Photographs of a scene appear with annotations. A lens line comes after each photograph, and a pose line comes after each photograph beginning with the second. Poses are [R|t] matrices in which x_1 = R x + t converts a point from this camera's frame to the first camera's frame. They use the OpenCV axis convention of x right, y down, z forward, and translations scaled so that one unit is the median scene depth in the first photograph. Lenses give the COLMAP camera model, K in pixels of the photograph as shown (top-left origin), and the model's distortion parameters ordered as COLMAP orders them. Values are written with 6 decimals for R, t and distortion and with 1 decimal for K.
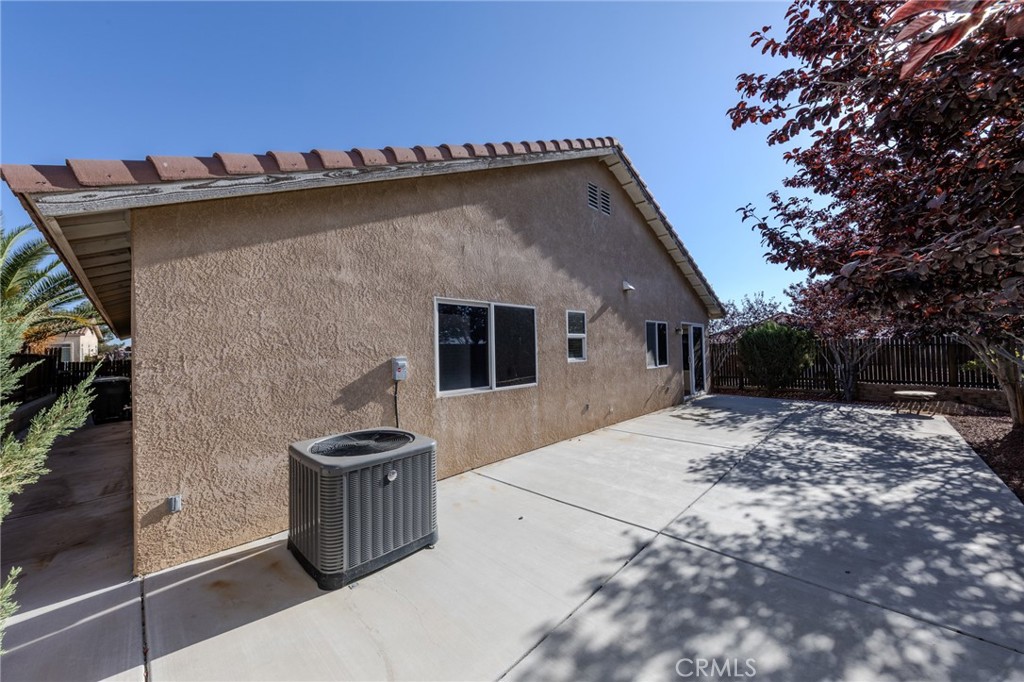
lens RADIAL K [[373.9, 0, 511.0], [0, 373.9, 342.2], [0, 0, 1]] dist [0.002953, 0.000465]
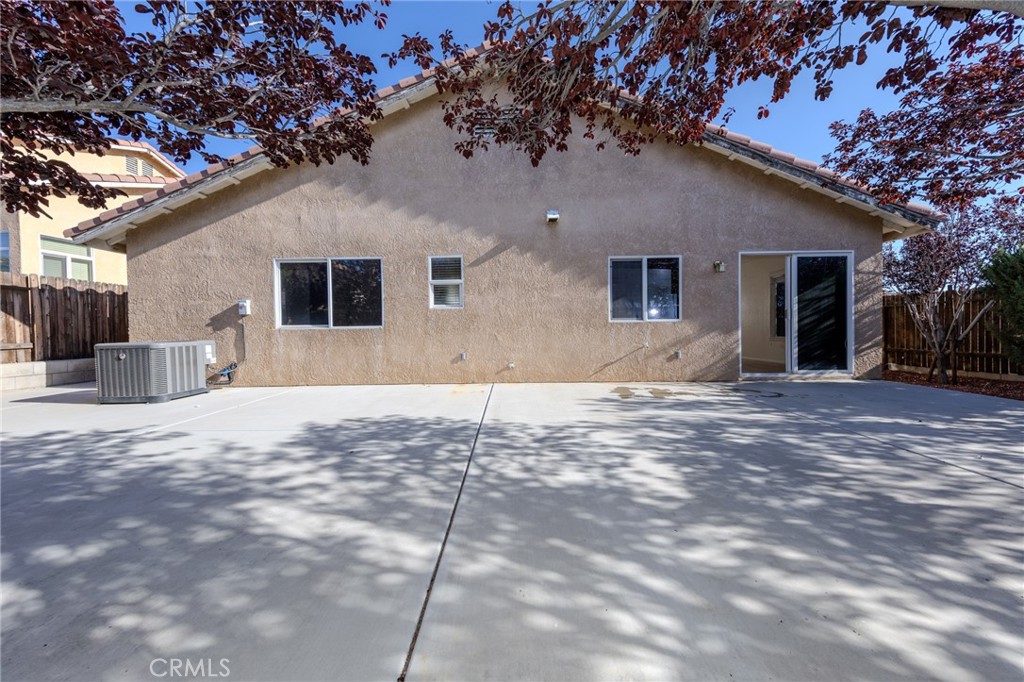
lens RADIAL K [[320.8, 0, 510.7], [0, 320.8, 335.6], [0, 0, 1]] dist [0.000966, -0.000038]
pose [[0.694465, 0.024841, -0.719098, 1.304135], [0.011302, 0.998904, 0.045421, 0.126764], [0.719438, -0.039670, 0.693423, 0.786886]]
